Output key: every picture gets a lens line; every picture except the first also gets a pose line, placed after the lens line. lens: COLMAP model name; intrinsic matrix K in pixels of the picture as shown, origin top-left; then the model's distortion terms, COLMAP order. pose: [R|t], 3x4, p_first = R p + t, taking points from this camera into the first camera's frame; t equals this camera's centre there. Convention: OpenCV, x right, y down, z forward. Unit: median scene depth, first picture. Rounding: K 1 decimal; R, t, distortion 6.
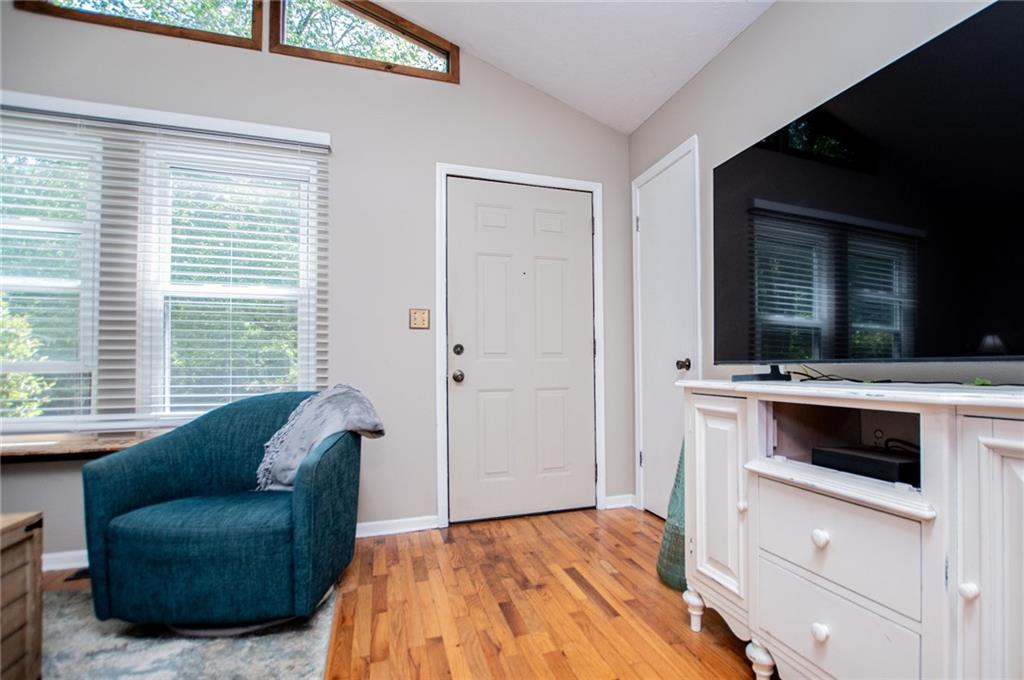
lens RADIAL K [[518.5, 0, 586.1], [0, 518.5, 357.8], [0, 0, 1]] dist [-0.032669, 0.005185]
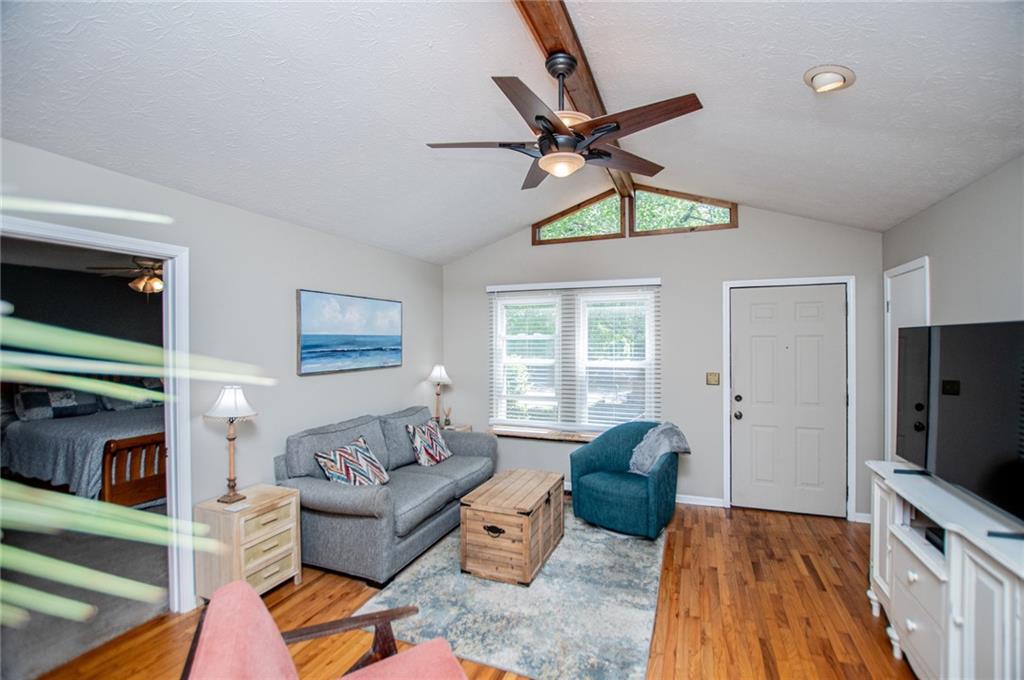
lens RADIAL K [[451.2, 0, 518.1], [0, 451.2, 341.4], [0, 0, 1]] dist [-0.026544, 0.000558]
pose [[0.731241, 0.006096, -0.682092, 0.256292], [0.009531, 0.999771, 0.019153, -0.293237], [0.682053, -0.020507, 0.731015, -0.603502]]
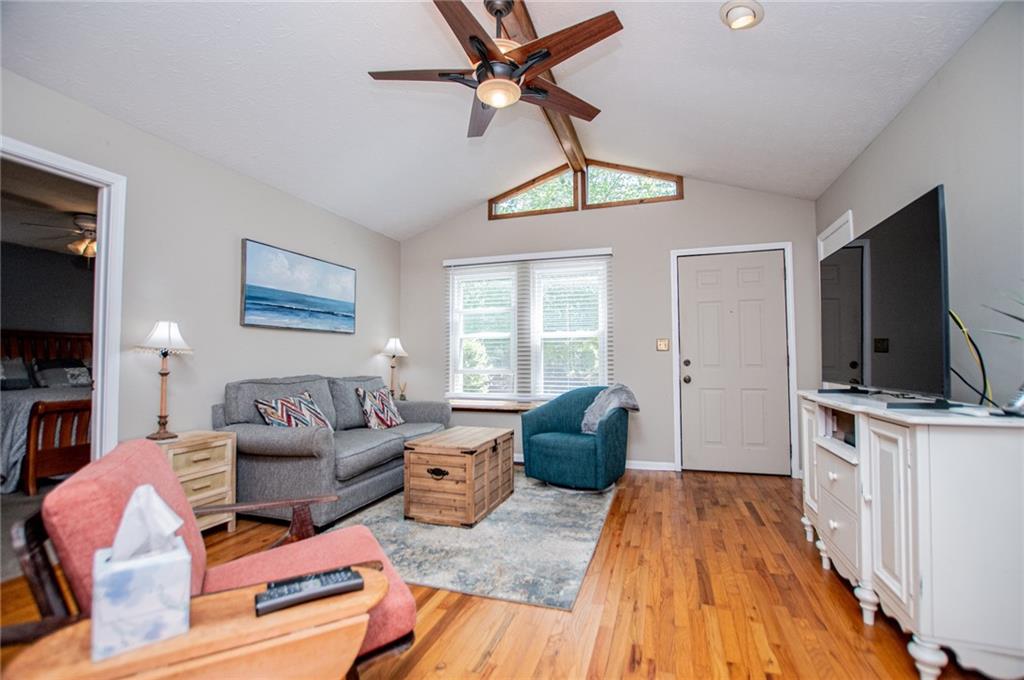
lens RADIAL K [[454.2, 0, 518.4], [0, 454.2, 340.7], [0, 0, 1]] dist [-0.026333, 0.000288]
pose [[0.771039, -0.023018, -0.636371, 0.330322], [0.008650, 0.999633, -0.025677, -0.070294], [0.636729, 0.014294, 0.770955, -0.569795]]
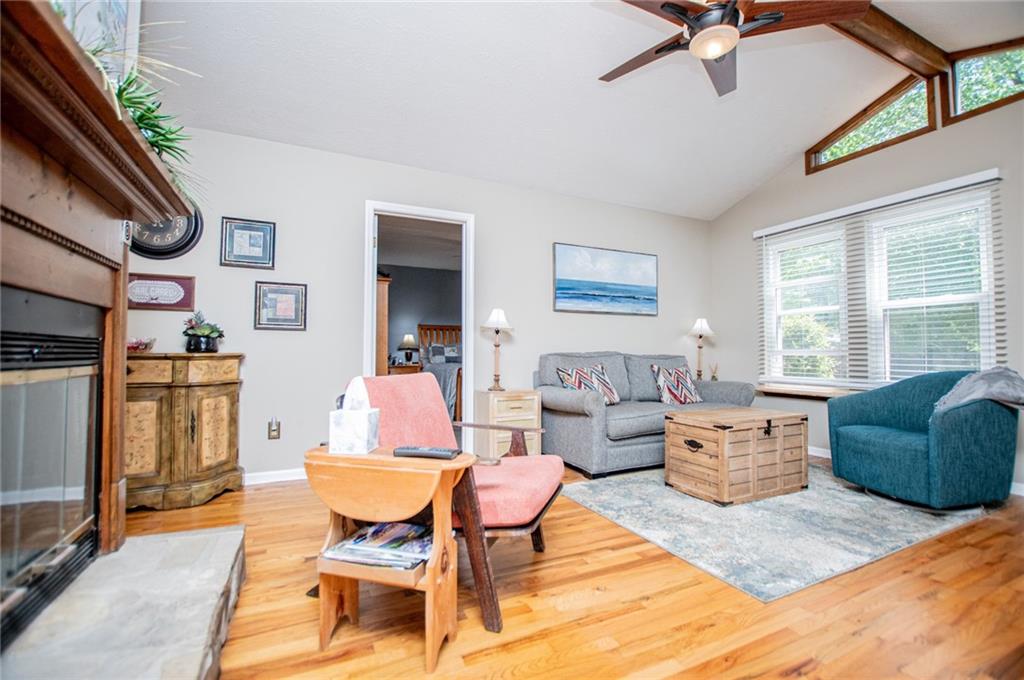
lens RADIAL K [[452.6, 0, 521.0], [0, 452.6, 339.0], [0, 0, 1]] dist [-0.024341, 0.000528]
pose [[0.076603, -0.024792, -0.996753, 0.564087], [0.013032, 0.999630, -0.023862, -0.006835], [0.996976, -0.011161, 0.076898, -0.305554]]
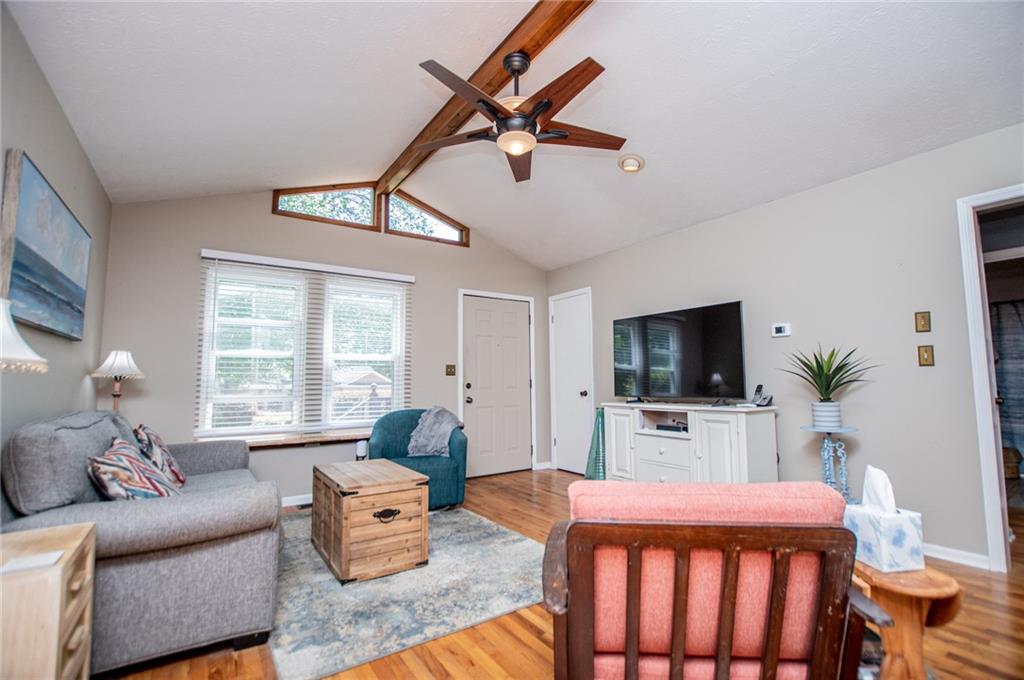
lens RADIAL K [[454.2, 0, 518.4], [0, 454.2, 340.7], [0, 0, 1]] dist [-0.026333, 0.000288]
pose [[0.972954, 0.019222, 0.230199, -0.603422], [-0.001747, 0.997116, -0.075877, -0.072521], [-0.230993, 0.073423, 0.970181, -0.895195]]
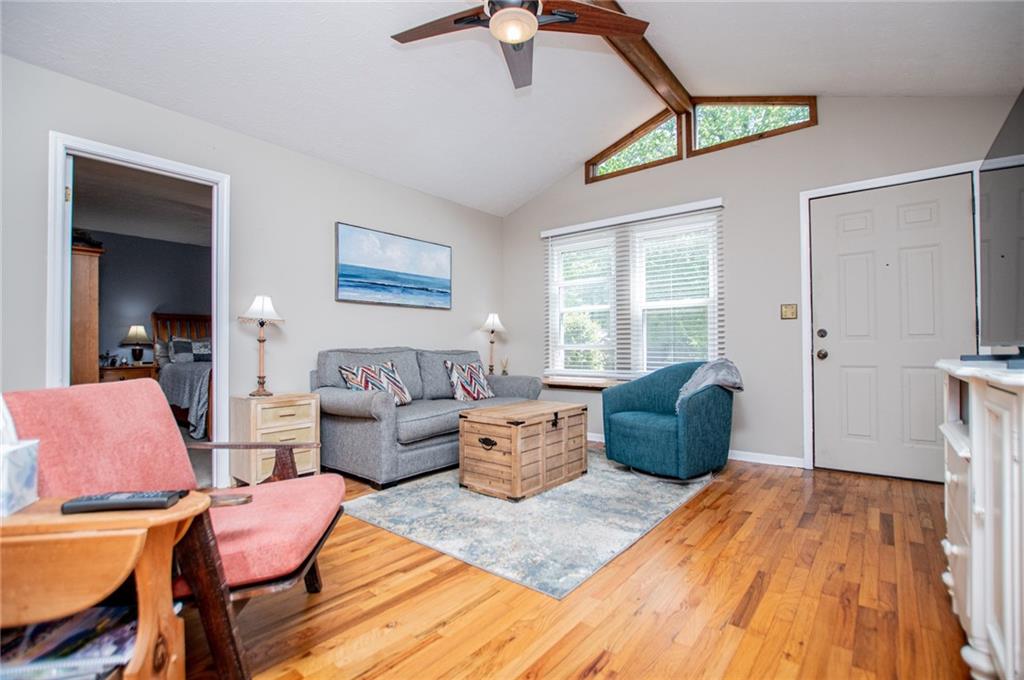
lens RADIAL K [[462.7, 0, 519.2], [0, 462.7, 341.9], [0, 0, 1]] dist [-0.026920, 0.001080]
pose [[0.497101, -0.006721, -0.867667, 0.477104], [0.015049, 0.999886, 0.000877, -0.009392], [0.867562, -0.013493, 0.497145, -0.279649]]
